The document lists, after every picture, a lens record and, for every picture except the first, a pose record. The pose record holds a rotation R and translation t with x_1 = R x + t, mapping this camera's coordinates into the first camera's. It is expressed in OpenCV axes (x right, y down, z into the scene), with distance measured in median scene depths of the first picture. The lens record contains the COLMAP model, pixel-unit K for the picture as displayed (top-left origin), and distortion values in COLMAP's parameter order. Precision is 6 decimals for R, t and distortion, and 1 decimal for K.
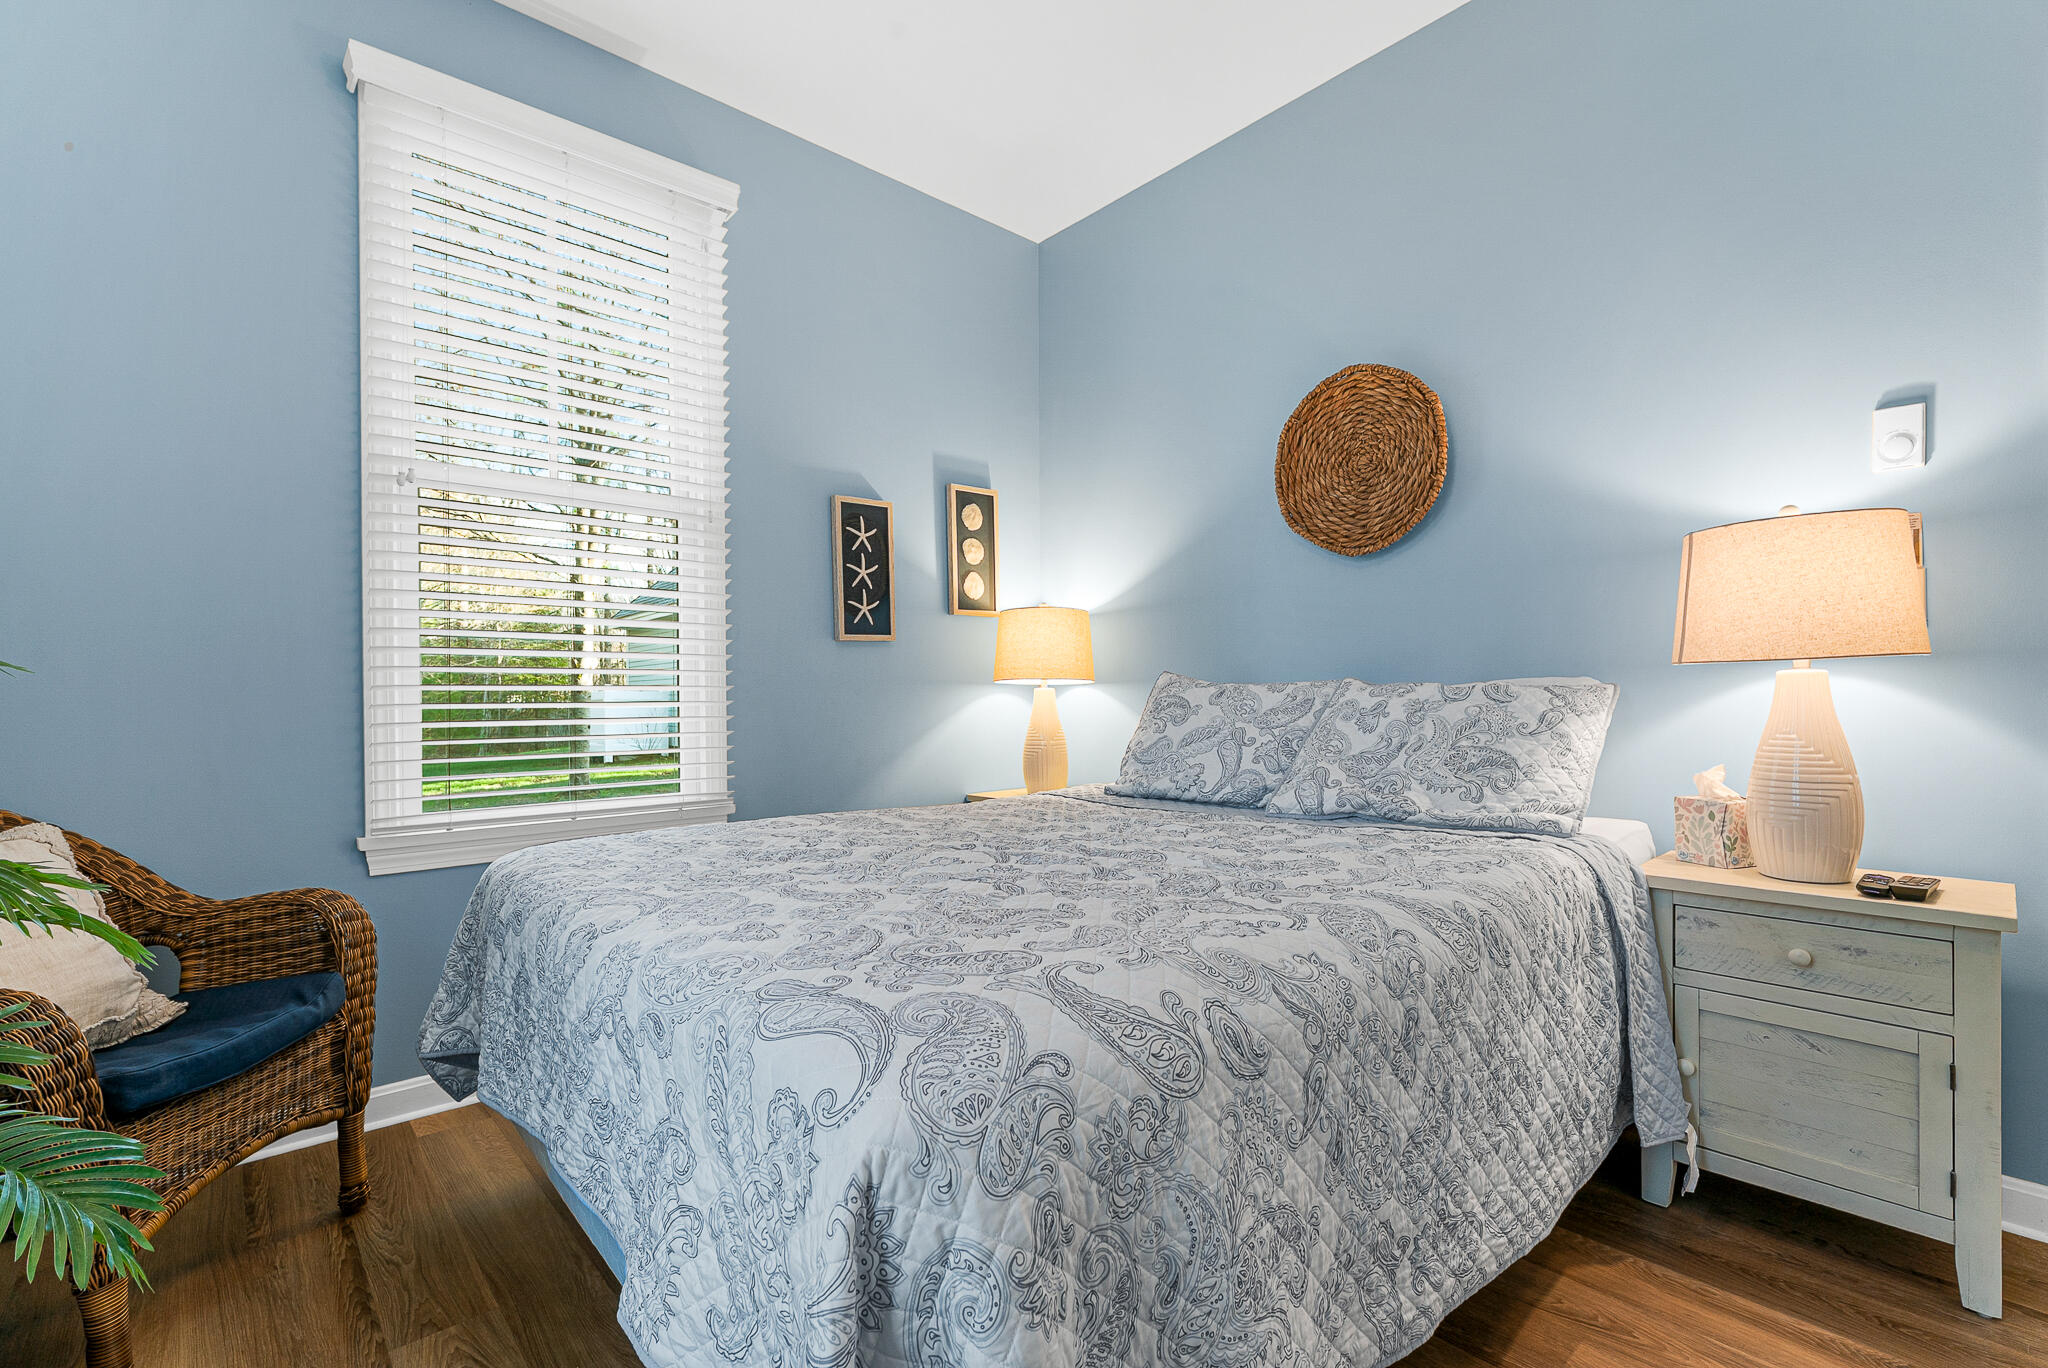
lens RADIAL K [[902.1, 0, 1024.8], [0, 902.1, 699.3], [0, 0, 1]] dist [0.004571, -0.001021]
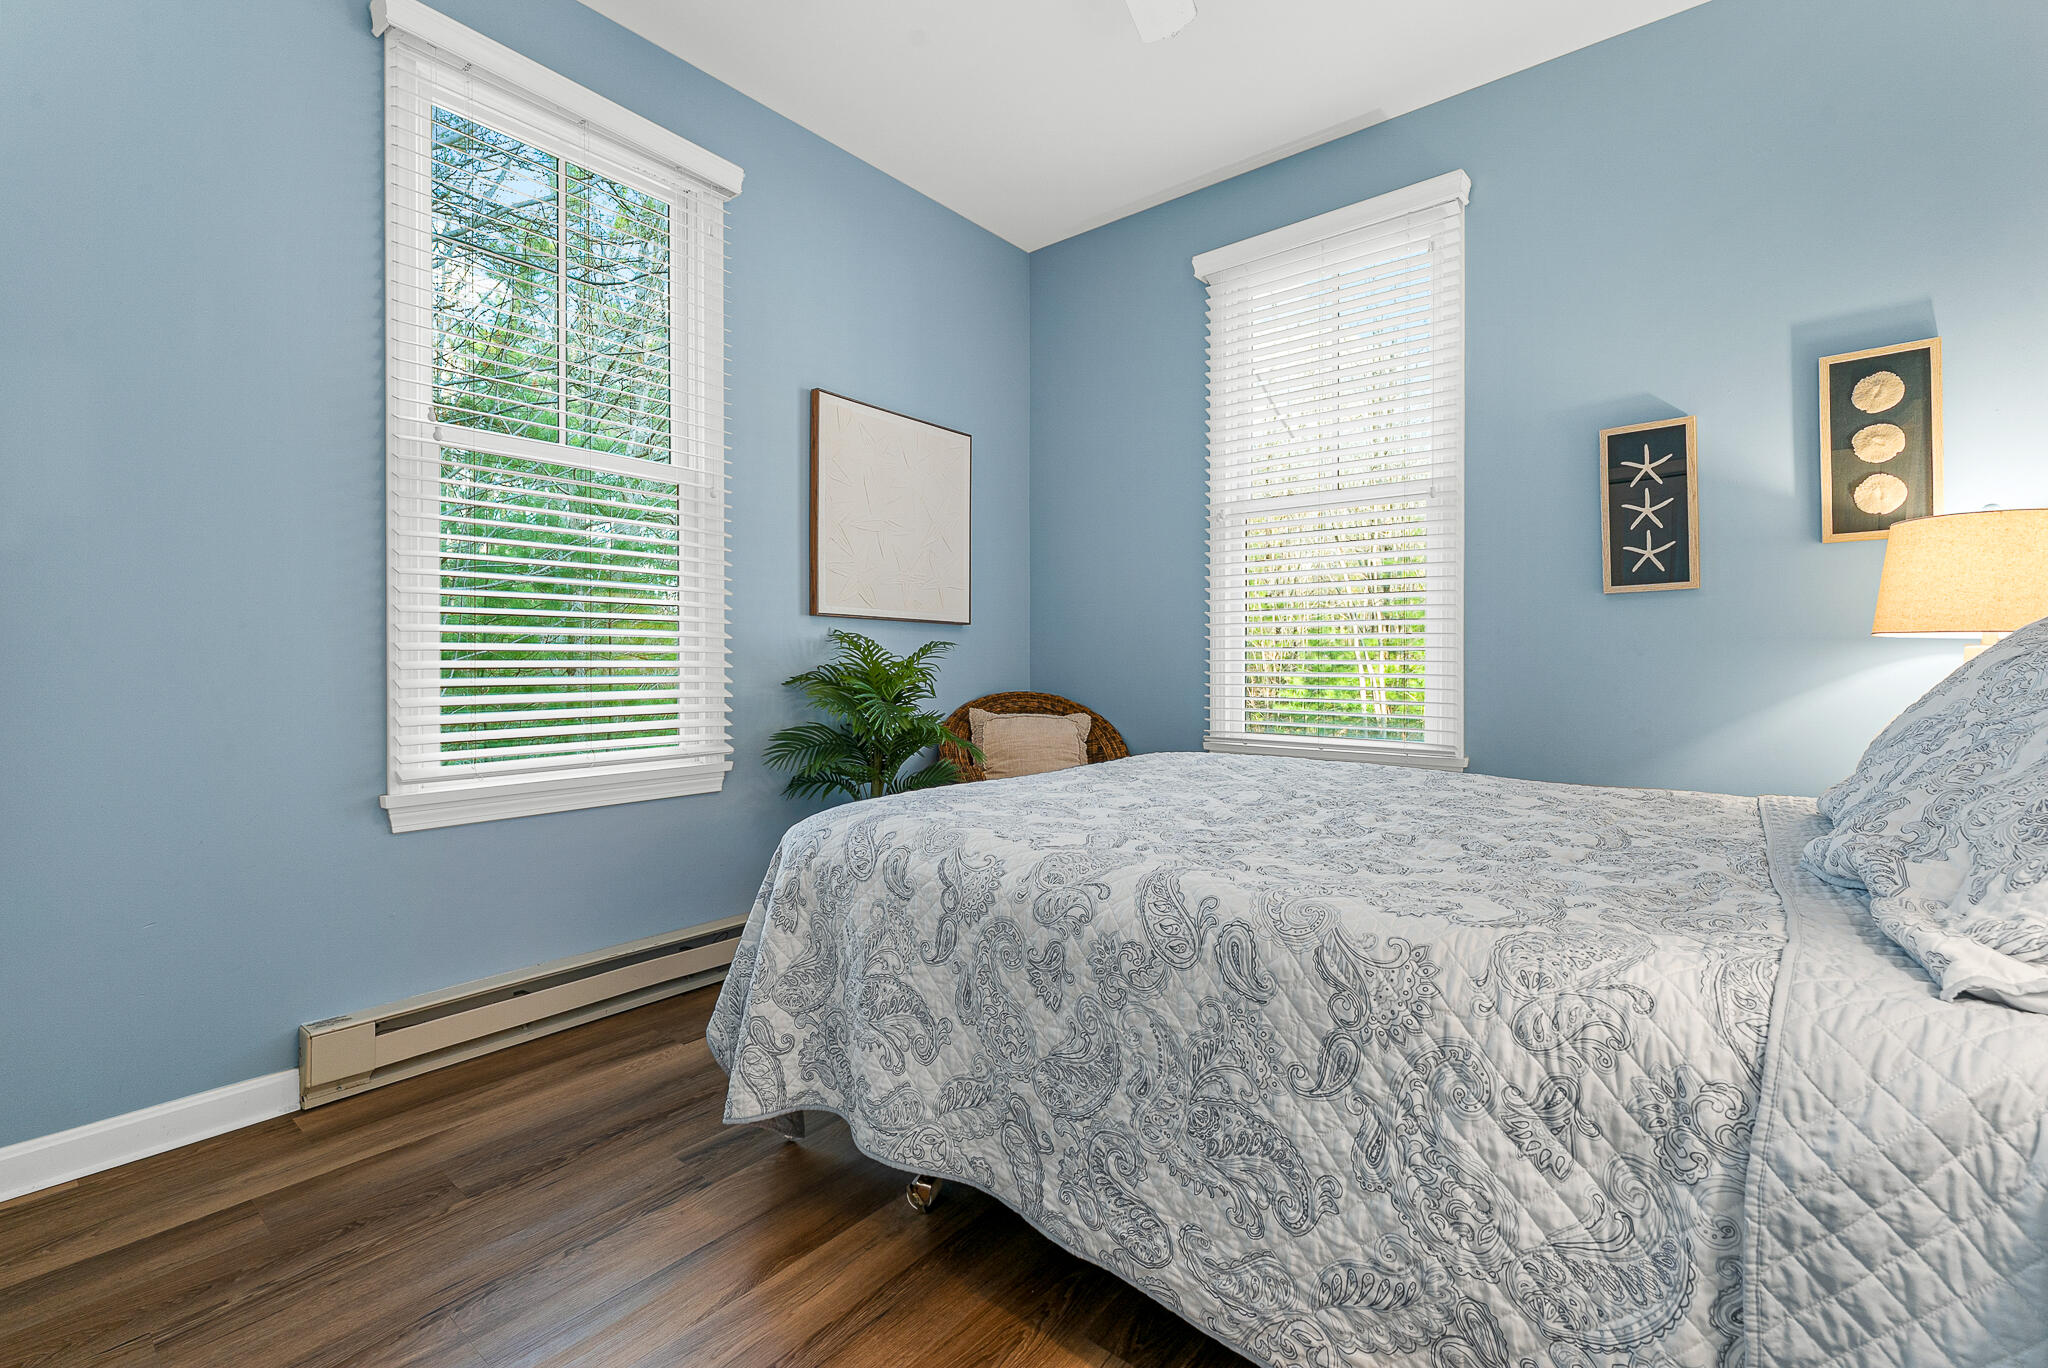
lens RADIAL K [[902.1, 0, 1024.3], [0, 902.1, 665.2], [0, 0, 1]] dist [0.004571, -0.001021]
pose [[0.163733, 0.016563, -0.986366, 0.559999], [0.000223, 0.999858, 0.016827, -0.009484], [0.986505, -0.002976, 0.163706, 0.278868]]
